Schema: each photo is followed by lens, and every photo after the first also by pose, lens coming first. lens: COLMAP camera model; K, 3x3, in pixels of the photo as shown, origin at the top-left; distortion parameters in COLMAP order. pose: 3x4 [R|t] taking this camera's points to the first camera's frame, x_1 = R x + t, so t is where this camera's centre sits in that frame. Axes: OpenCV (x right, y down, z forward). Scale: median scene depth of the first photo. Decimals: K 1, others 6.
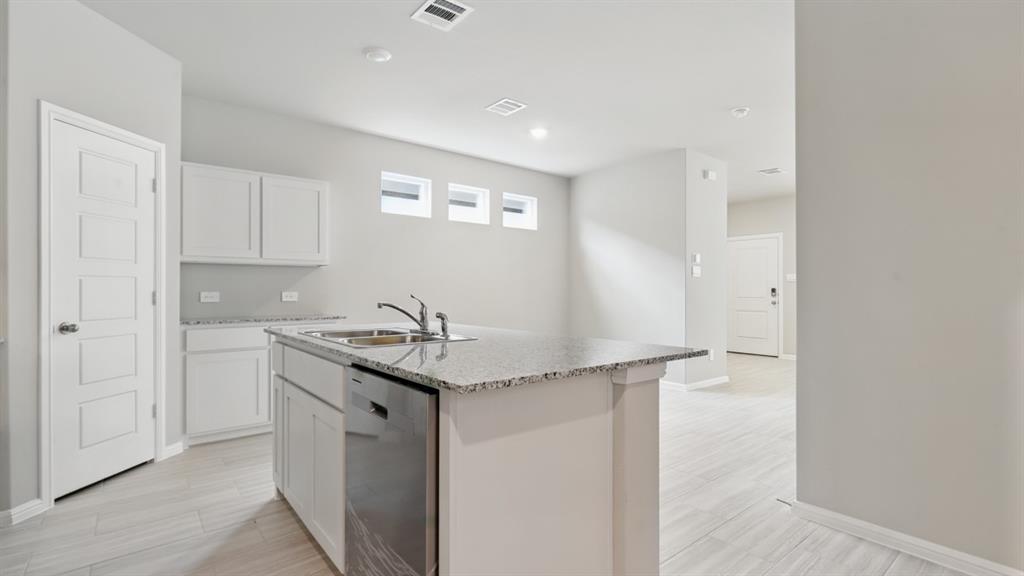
lens RADIAL K [[462.1, 0, 514.4], [0, 462.1, 287.1], [0, 0, 1]] dist [-0.011510, 0.000453]
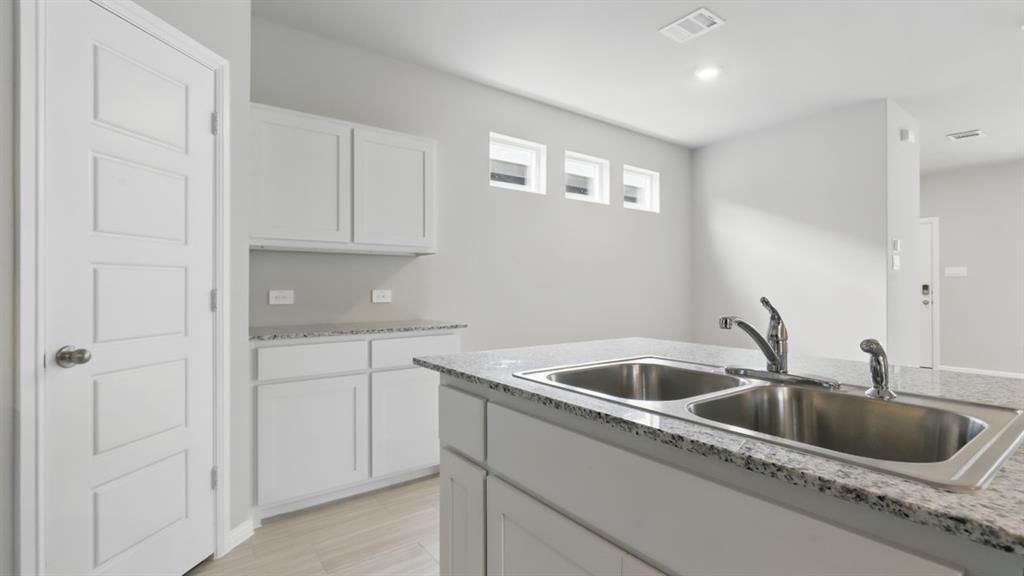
lens RADIAL K [[462.1, 0, 516.3], [0, 462.1, 283.7], [0, 0, 1]] dist [-0.011510, 0.000453]
pose [[0.998607, -0.001237, -0.052756, -0.272176], [0.001152, 0.999998, -0.001633, 0.001966], [0.052758, 0.001570, 0.998606, 0.316276]]
